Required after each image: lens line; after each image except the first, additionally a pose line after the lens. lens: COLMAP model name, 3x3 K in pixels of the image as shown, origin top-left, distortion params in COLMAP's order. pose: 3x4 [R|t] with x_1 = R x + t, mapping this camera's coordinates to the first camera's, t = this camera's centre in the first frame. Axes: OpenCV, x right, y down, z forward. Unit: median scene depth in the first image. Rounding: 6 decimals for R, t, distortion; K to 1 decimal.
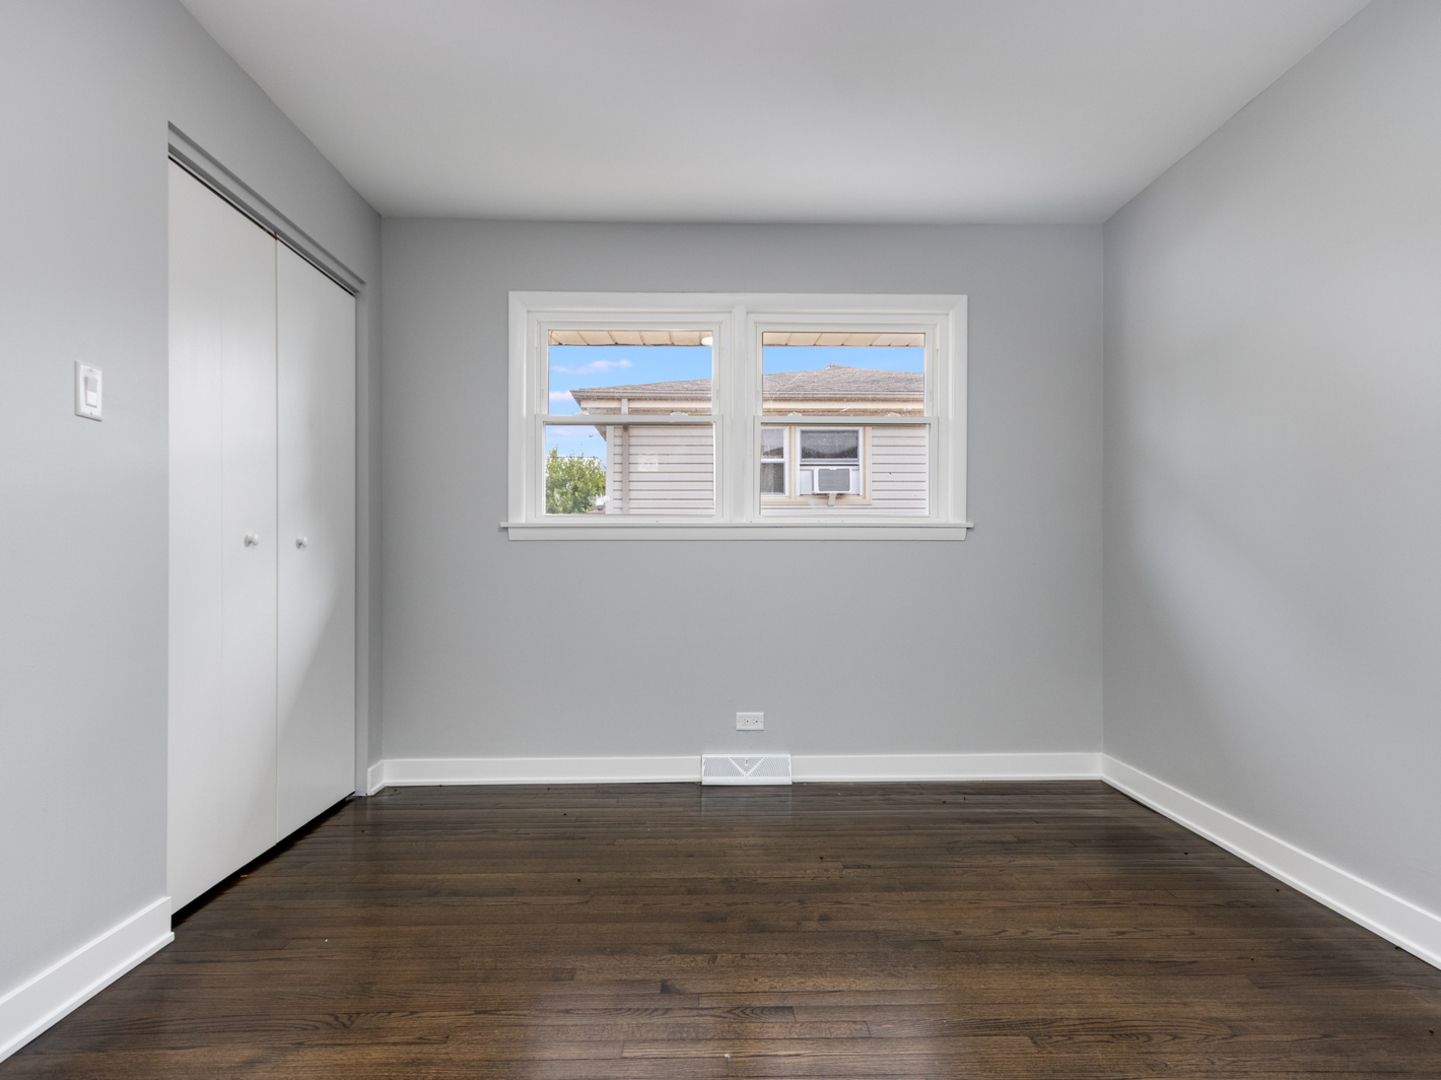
lens RADIAL K [[783.8, 0, 723.0], [0, 783.8, 543.7], [0, 0, 1]] dist [-0.000039, 0.001894]
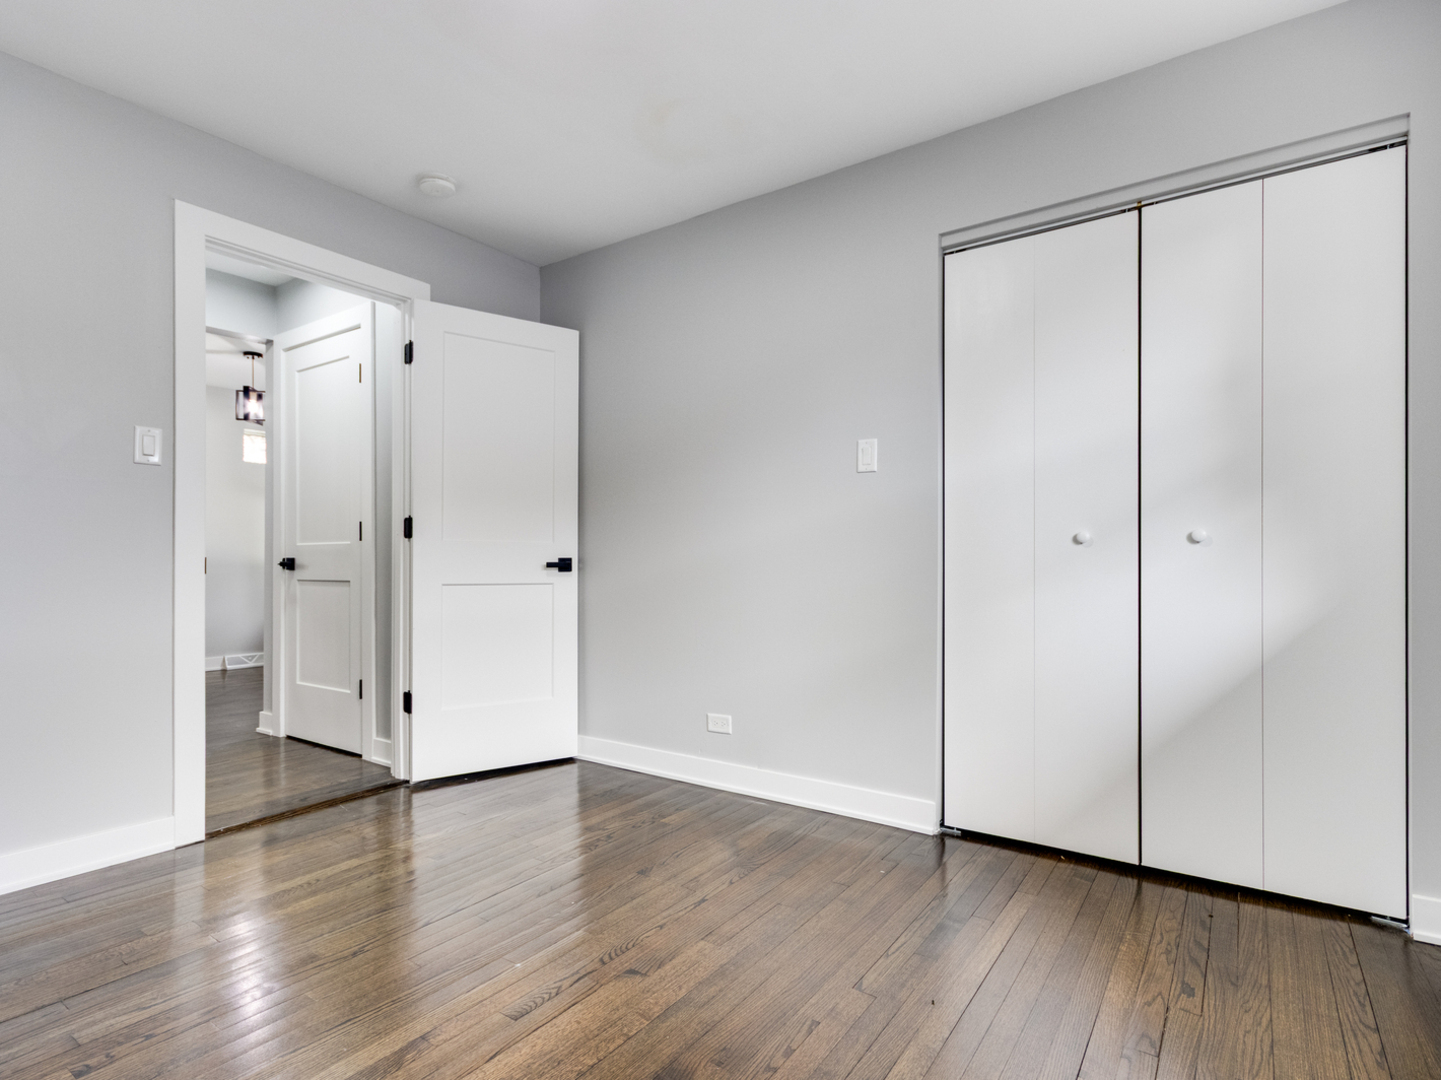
lens RADIAL K [[773.4, 0, 728.6], [0, 773.4, 547.1], [0, 0, 1]] dist [-0.001172, -0.000523]
pose [[-0.580594, -0.010078, -0.814131, 0.633736], [0.006112, 0.999841, -0.016736, 0.026066], [0.814170, -0.014692, -0.580440, 1.573501]]
